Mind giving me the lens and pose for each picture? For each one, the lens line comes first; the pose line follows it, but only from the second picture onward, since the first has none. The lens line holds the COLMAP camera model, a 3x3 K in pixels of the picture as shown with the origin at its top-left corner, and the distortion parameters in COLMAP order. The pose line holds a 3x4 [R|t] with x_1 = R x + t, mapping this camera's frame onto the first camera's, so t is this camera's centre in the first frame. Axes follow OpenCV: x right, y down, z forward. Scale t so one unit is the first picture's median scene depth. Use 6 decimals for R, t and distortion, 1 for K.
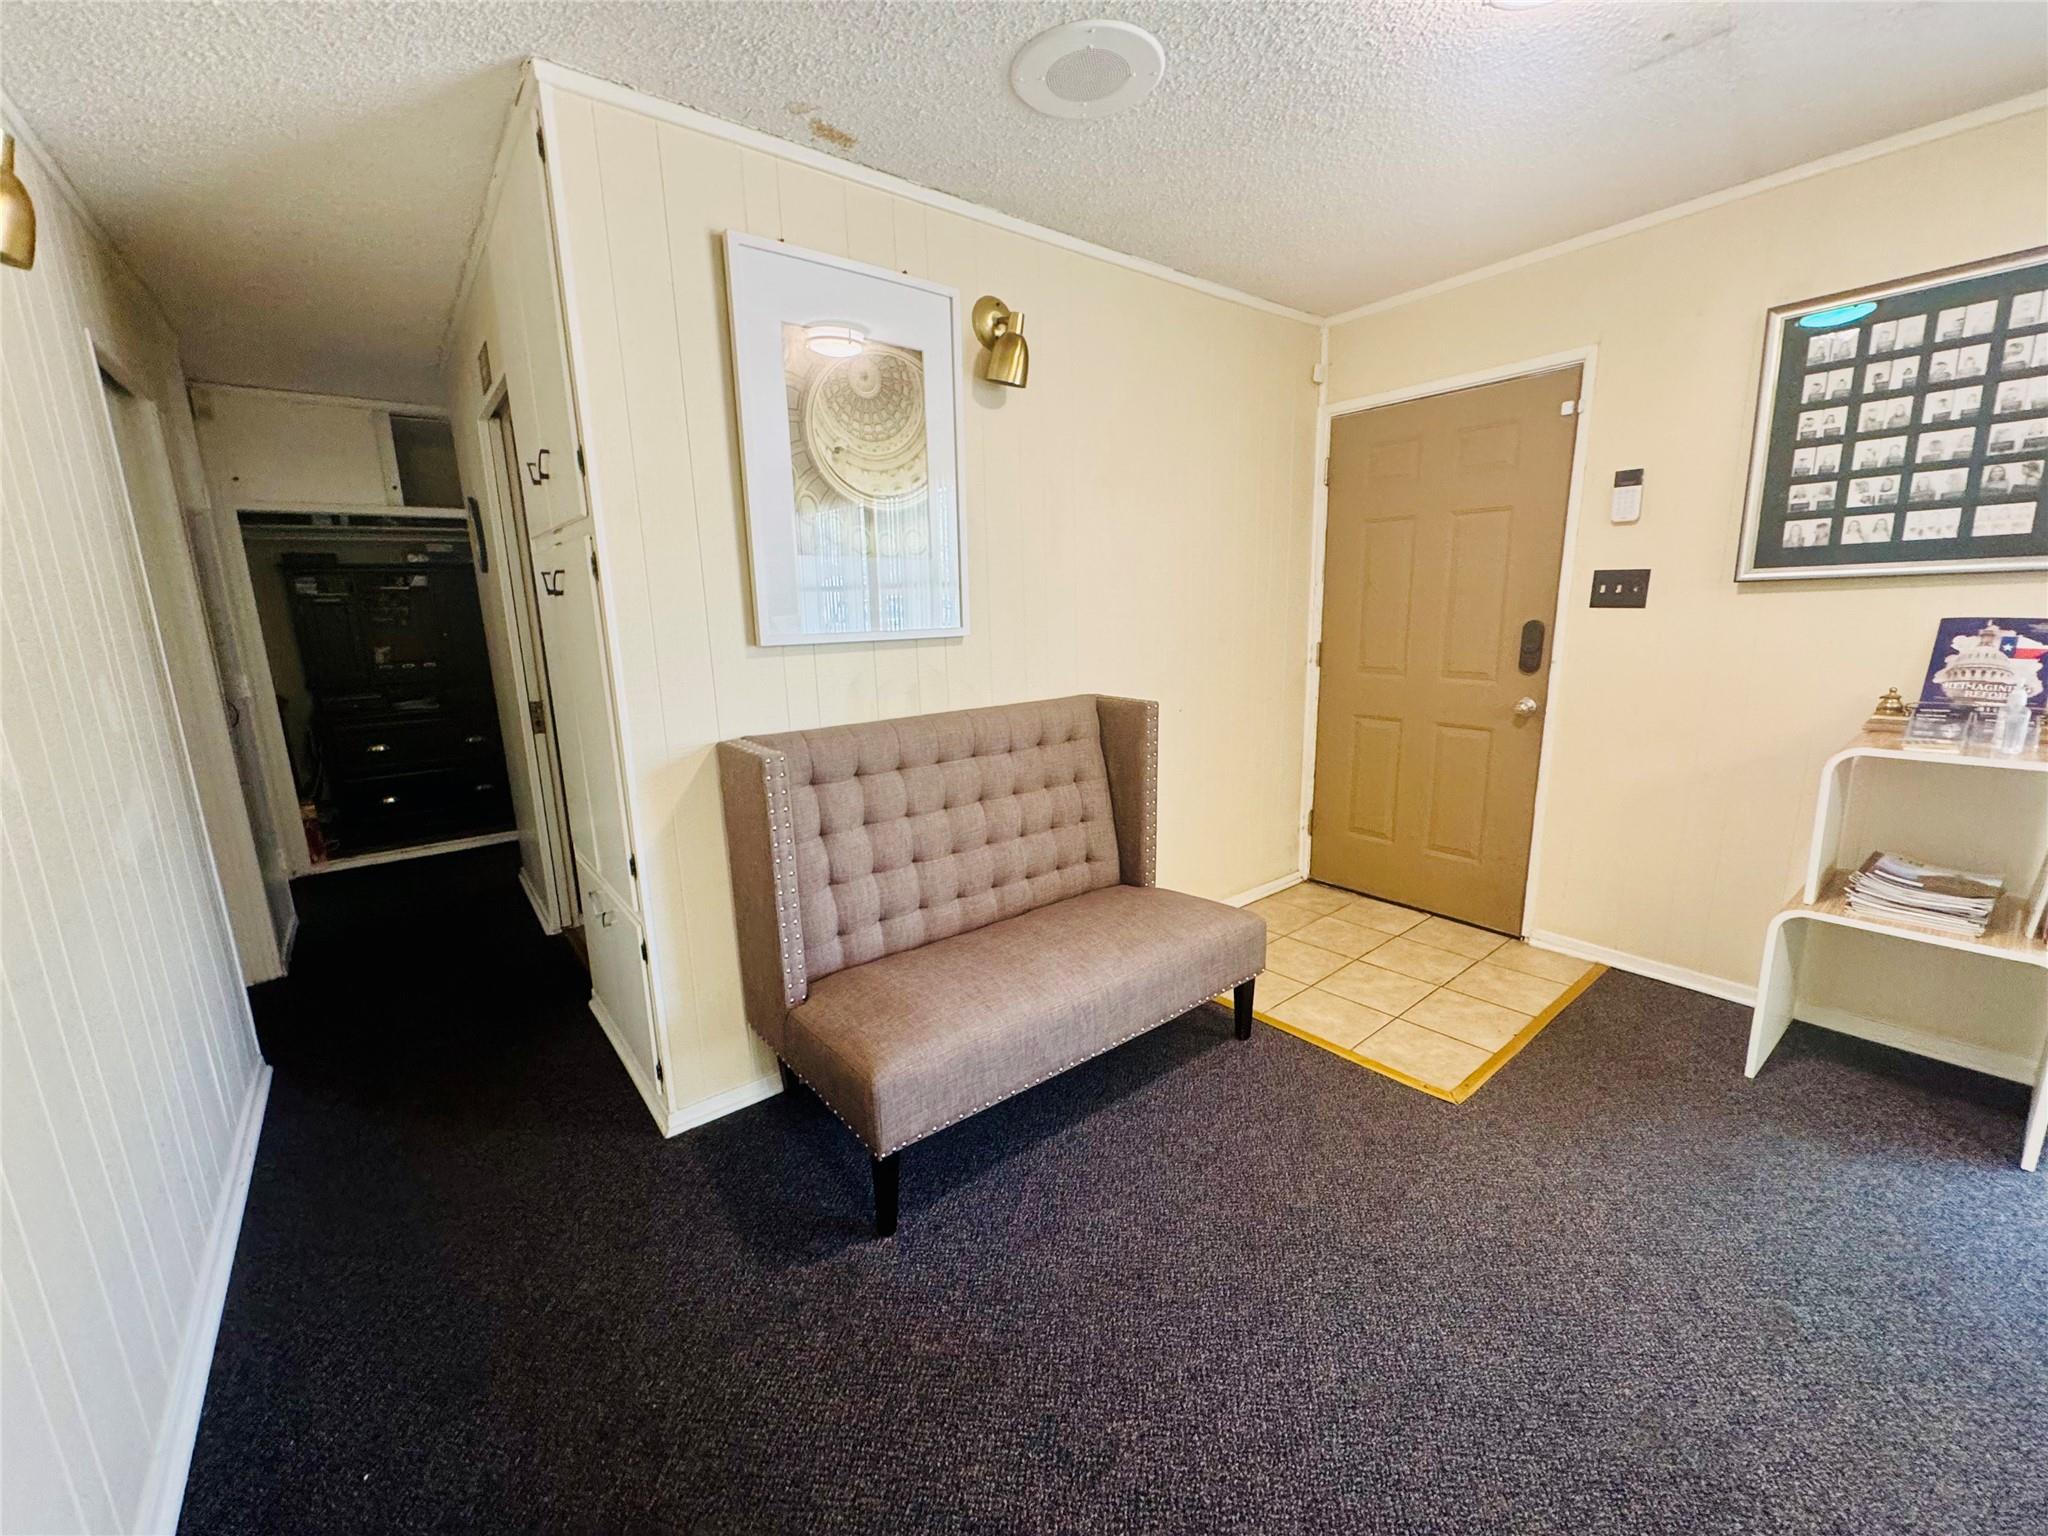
lens RADIAL K [[813.8, 0, 1022.4], [0, 813.8, 766.6], [0, 0, 1]] dist [-0.006029, 0.001336]
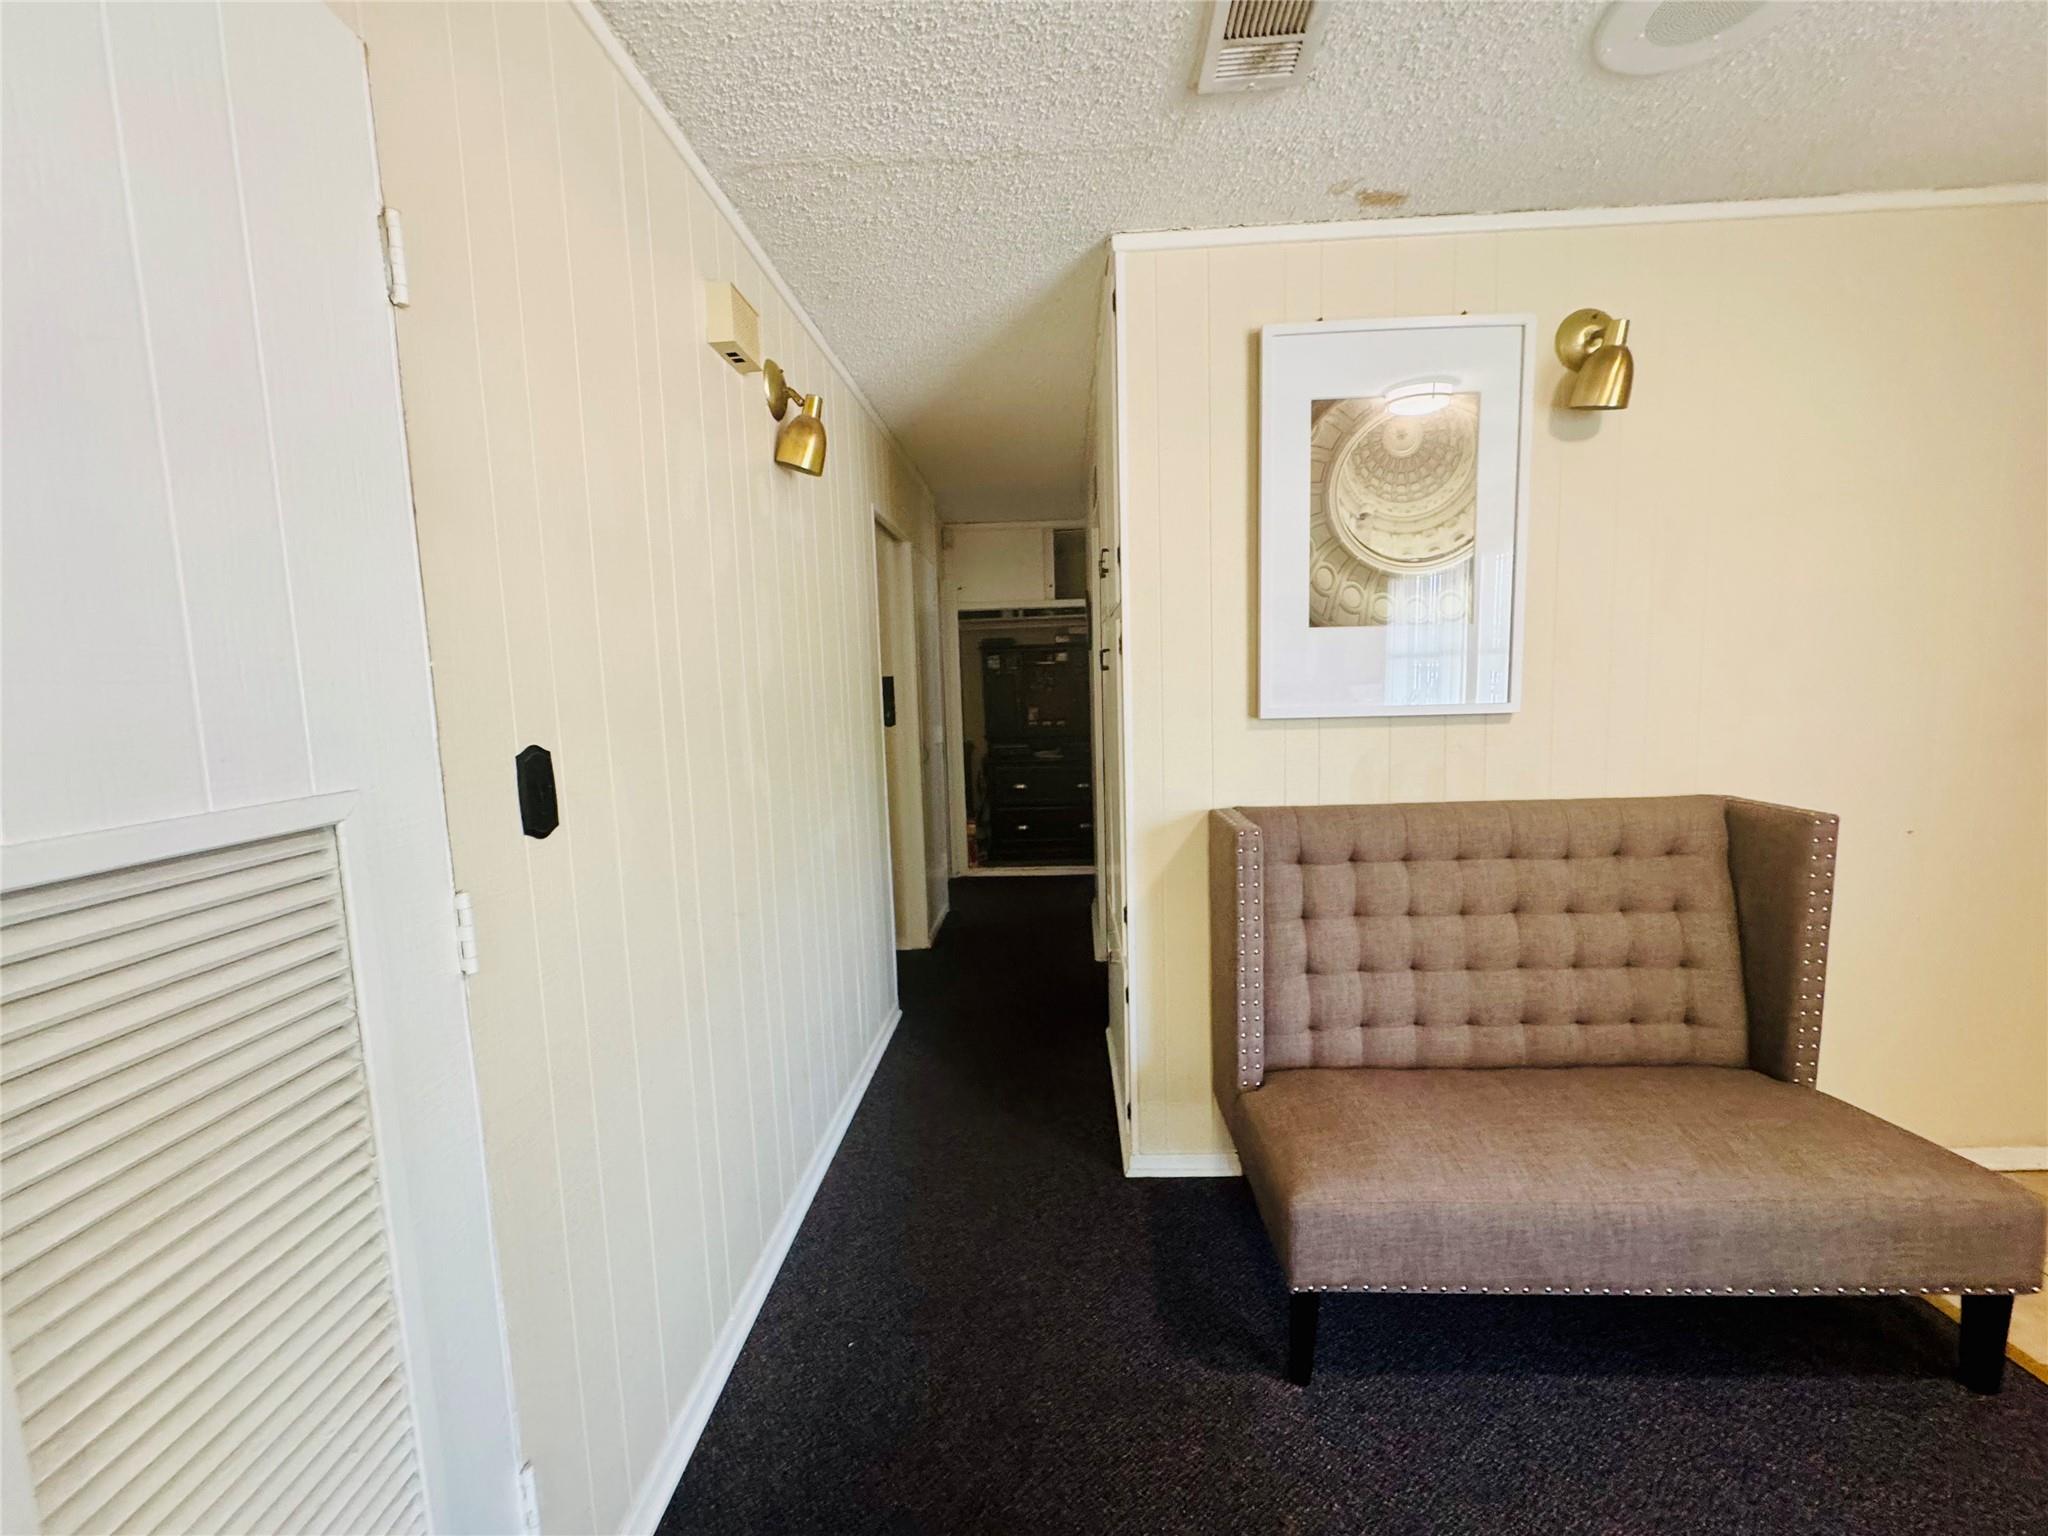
lens RADIAL K [[813.8, 0, 1021.1], [0, 813.8, 767.8], [0, 0, 1]] dist [-0.006029, 0.001336]
pose [[0.756357, 0.067853, -0.650631, 0.108235], [-0.119181, 0.992253, -0.035067, -0.017101], [0.643211, 0.104066, 0.758584, 0.053511]]
